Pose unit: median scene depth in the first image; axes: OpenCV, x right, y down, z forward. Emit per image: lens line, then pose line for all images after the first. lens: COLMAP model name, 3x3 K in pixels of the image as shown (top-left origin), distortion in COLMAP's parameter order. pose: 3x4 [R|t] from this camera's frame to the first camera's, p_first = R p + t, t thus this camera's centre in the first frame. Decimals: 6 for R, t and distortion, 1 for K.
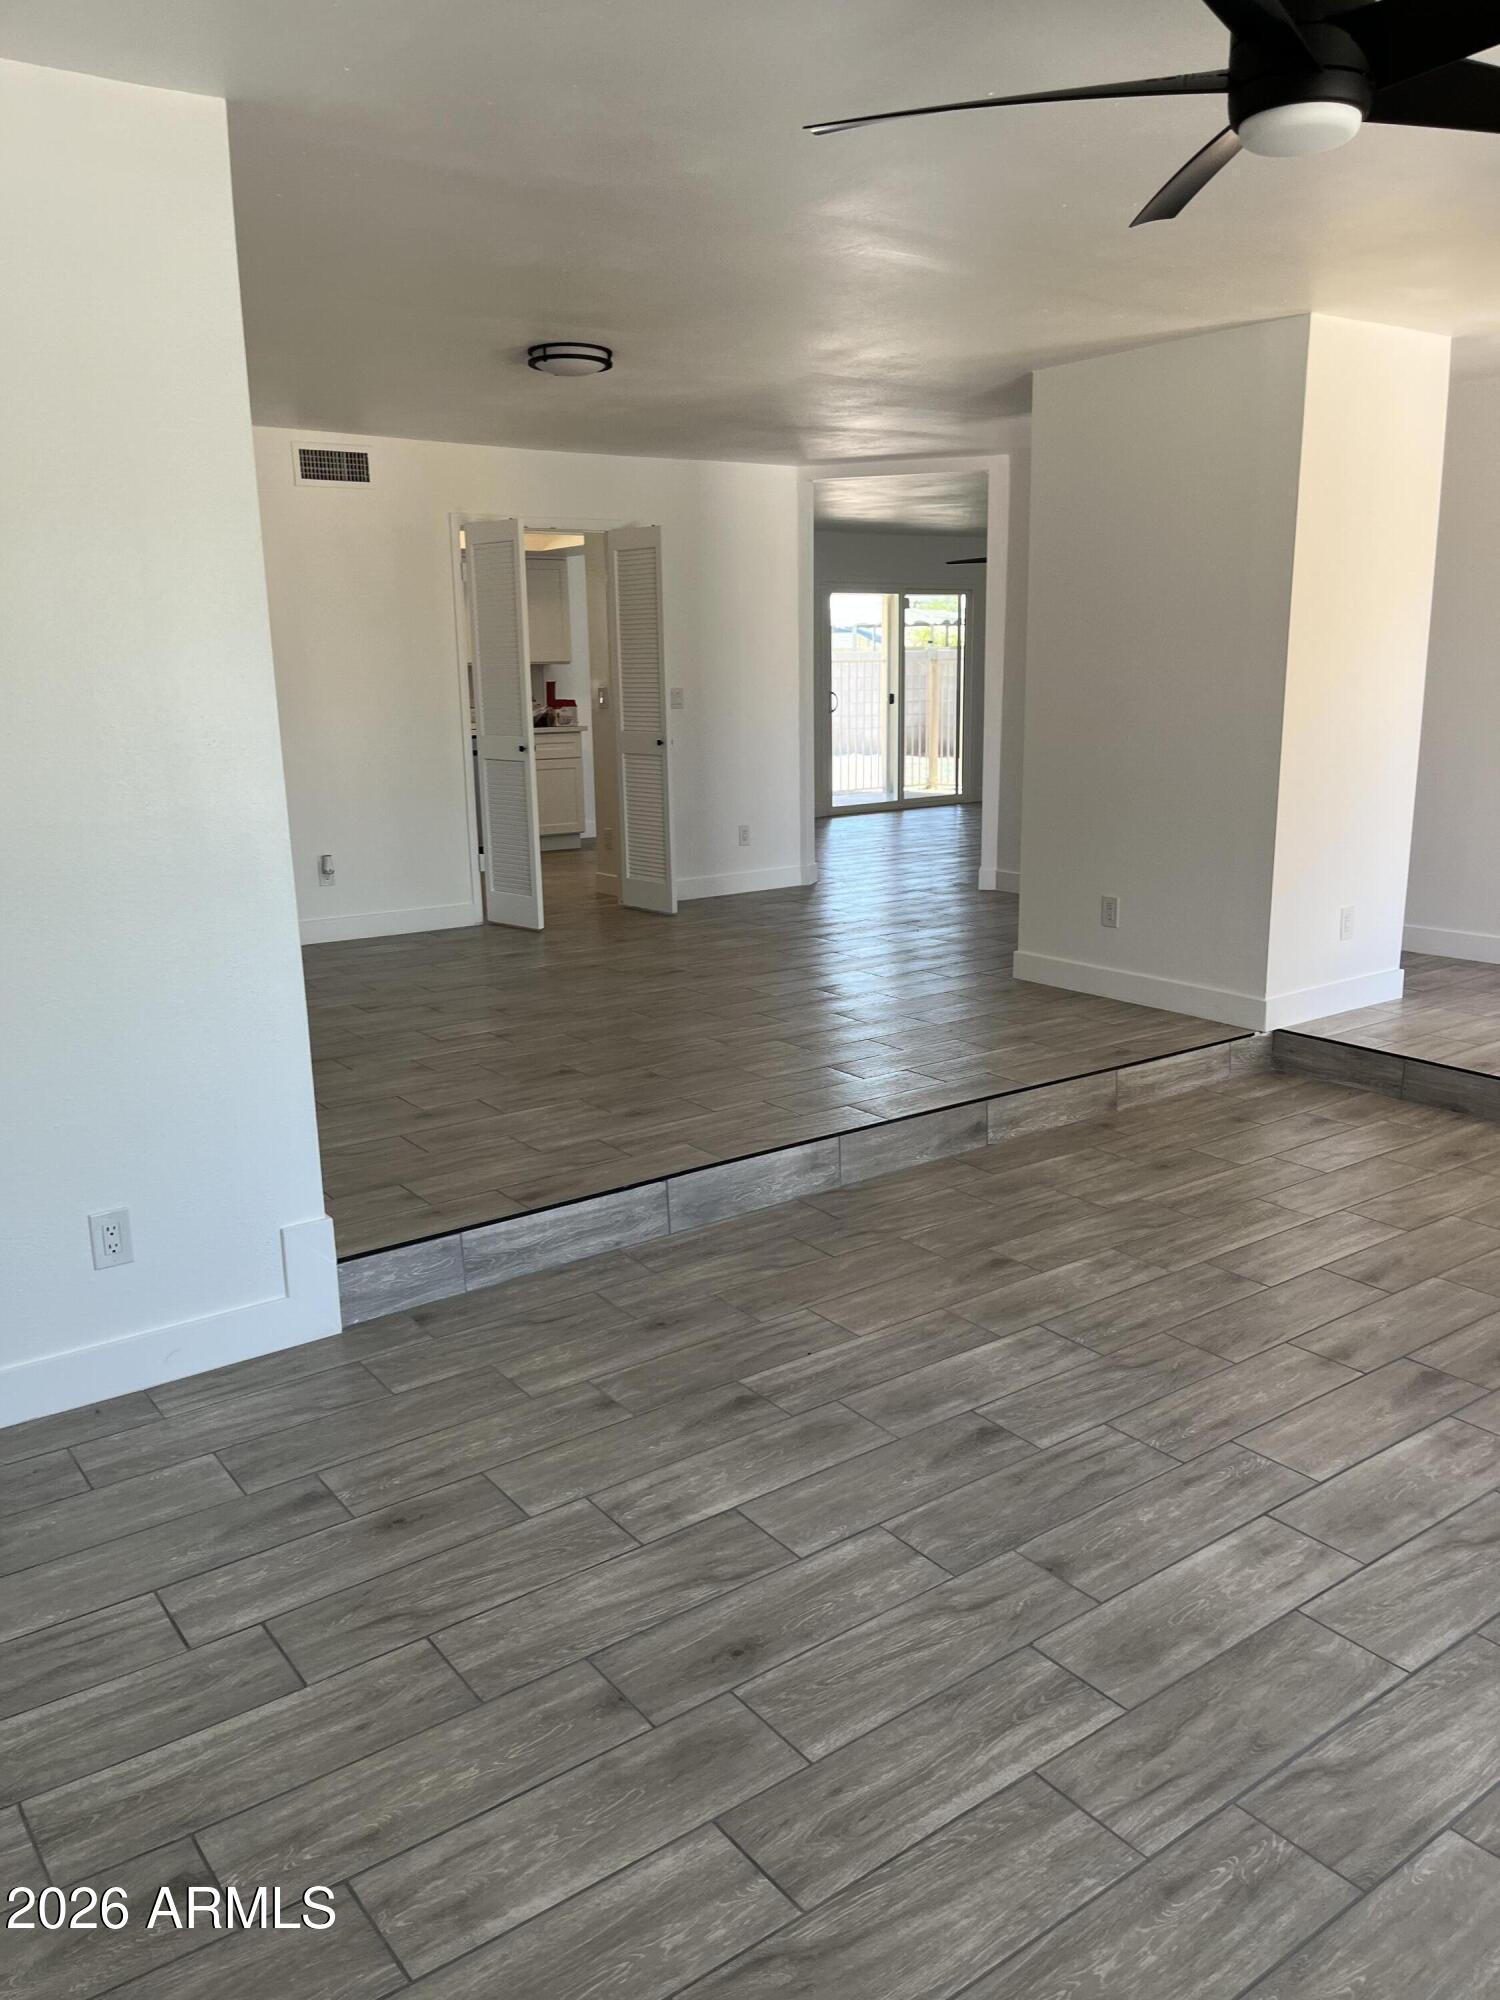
lens RADIAL K [[1505.2, 0, 777.6], [0, 1505.2, 994.4], [0, 0, 1]] dist [0.074102, -0.107492]
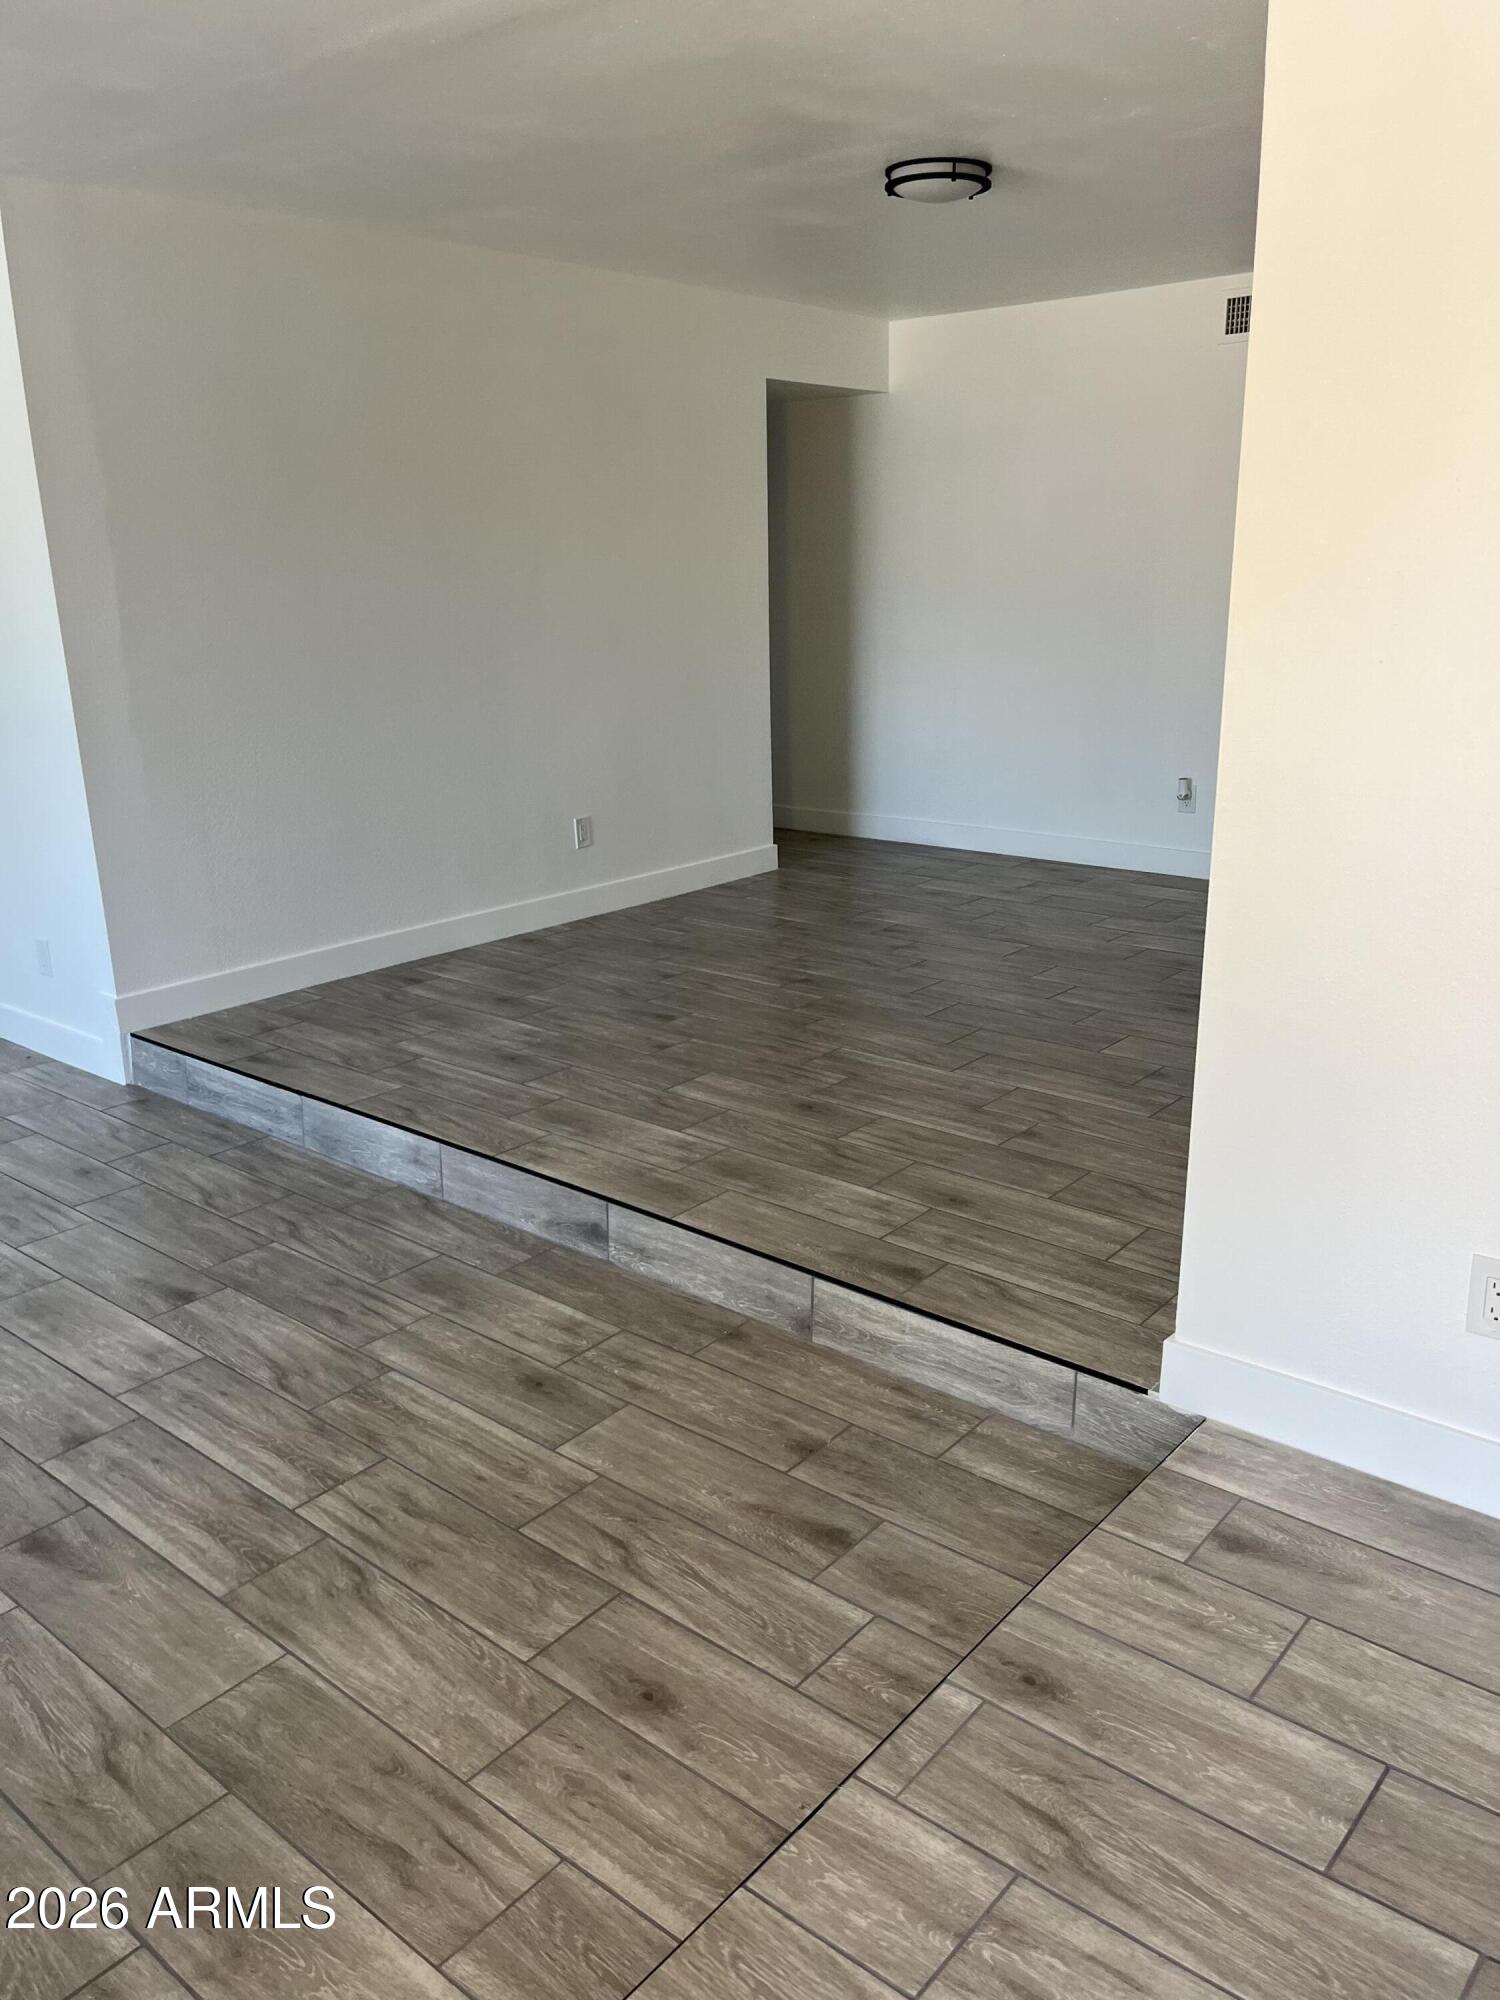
lens RADIAL K [[1505.2, 0, 777.6], [0, 1505.2, 994.4], [0, 0, 1]] dist [0.074102, -0.107492]
pose [[0.240231, 0.278744, -0.929834, 0.834686], [-0.194756, 0.952248, 0.235146, -0.220690], [0.950978, 0.124601, 0.283046, 0.878850]]
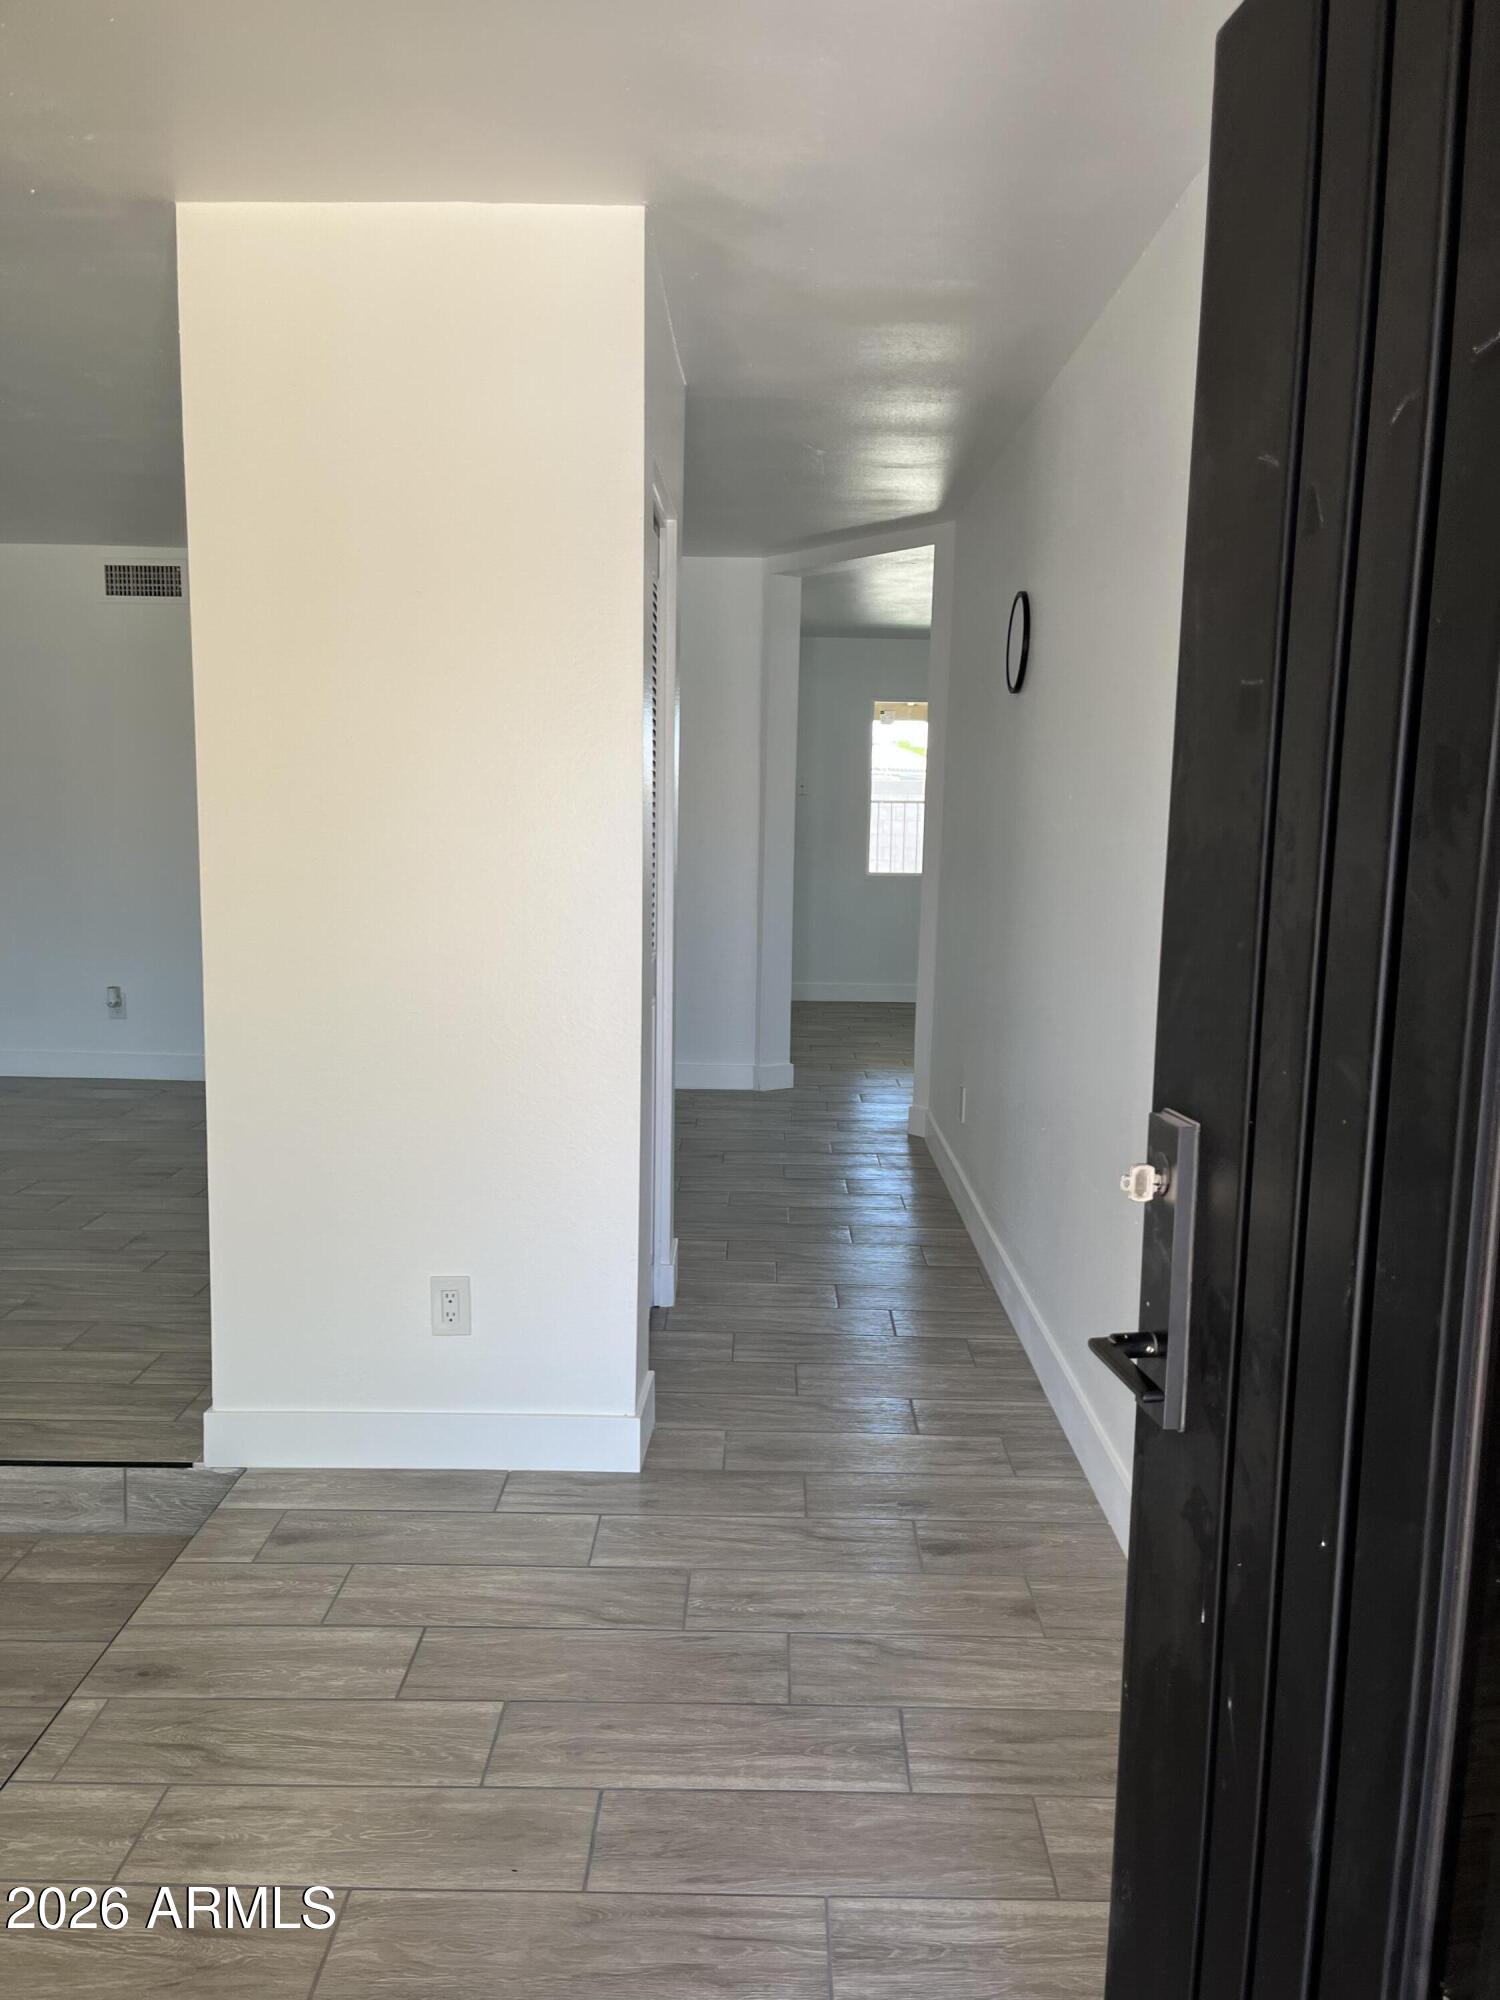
lens RADIAL K [[1505.2, 0, 777.6], [0, 1505.2, 994.4], [0, 0, 1]] dist [0.074102, -0.107492]
pose [[0.807967, 0.108956, -0.579066, 0.958748], [-0.157994, 0.986828, -0.034768, -0.194391], [0.567650, 0.119580, 0.814539, 0.762098]]
